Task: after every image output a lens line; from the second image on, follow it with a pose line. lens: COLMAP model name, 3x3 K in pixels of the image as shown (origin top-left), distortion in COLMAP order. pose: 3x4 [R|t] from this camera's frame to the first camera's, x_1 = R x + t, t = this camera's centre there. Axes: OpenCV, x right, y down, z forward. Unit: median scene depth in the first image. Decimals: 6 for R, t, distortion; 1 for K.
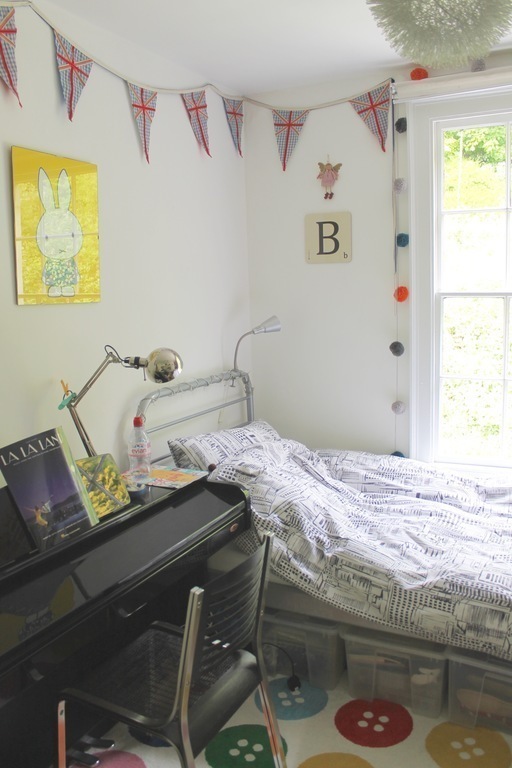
lens RADIAL K [[707.3, 0, 256.0], [0, 707.3, 384.0], [0, 0, 1]] dist [-0.095390, 0.011003]
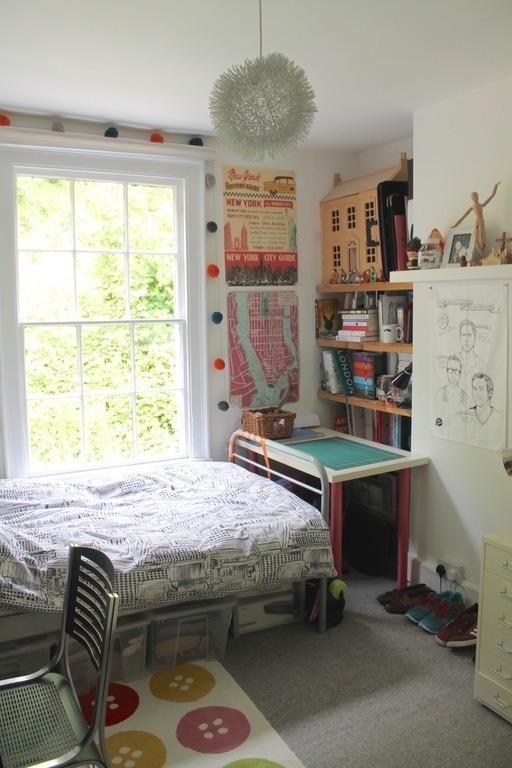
lens RADIAL K [[707.3, 0, 256.0], [0, 707.3, 384.0], [0, 0, 1]] dist [-0.095390, 0.011003]
pose [[0.498830, -0.063177, 0.864394, -0.611795], [0.108342, 0.994062, 0.010132, -0.008025], [-0.859901, 0.088596, 0.502713, 0.178683]]
